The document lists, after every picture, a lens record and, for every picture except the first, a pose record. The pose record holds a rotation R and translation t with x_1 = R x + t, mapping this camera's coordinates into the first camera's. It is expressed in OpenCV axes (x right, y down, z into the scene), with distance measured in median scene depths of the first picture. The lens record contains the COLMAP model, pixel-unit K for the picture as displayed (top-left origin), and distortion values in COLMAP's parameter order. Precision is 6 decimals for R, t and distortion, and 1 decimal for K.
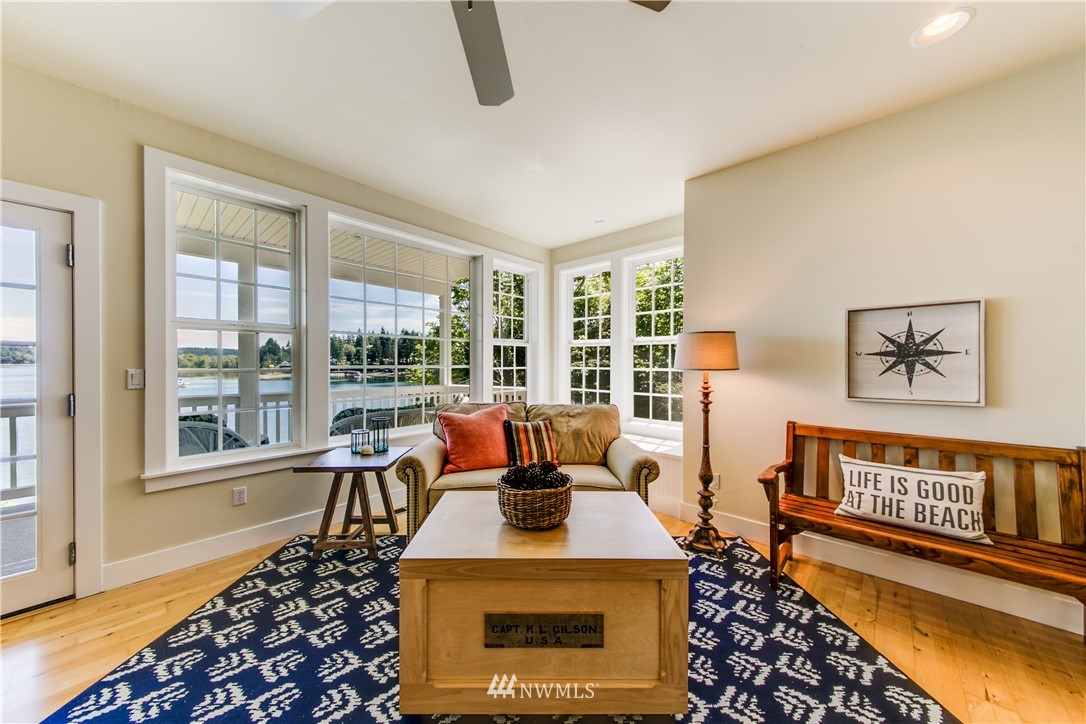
lens RADIAL K [[381.9, 0, 539.6], [0, 381.9, 366.2], [0, 0, 1]] dist [-0.001708, -0.000404]
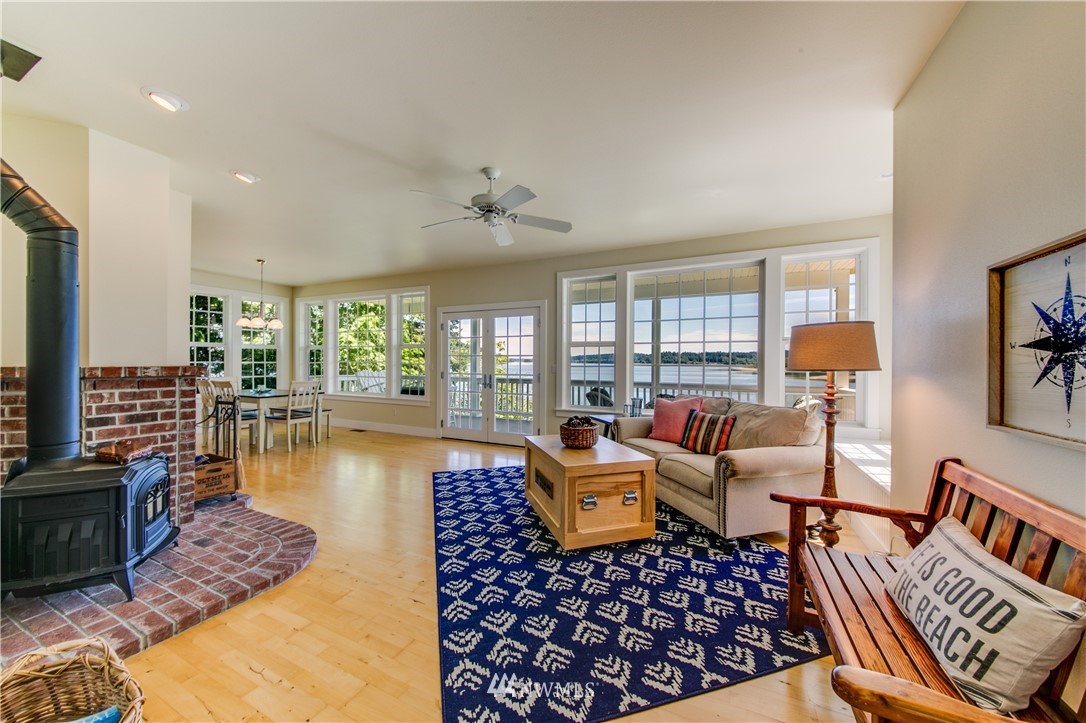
lens RADIAL K [[381.9, 0, 539.6], [0, 381.9, 365.7], [0, 0, 1]] dist [-0.001708, -0.000404]
pose [[0.291647, 0.008225, -0.956491, 1.383253], [-0.009219, 0.999941, 0.005788, -0.000577], [0.956481, 0.007130, 0.291706, 0.242968]]
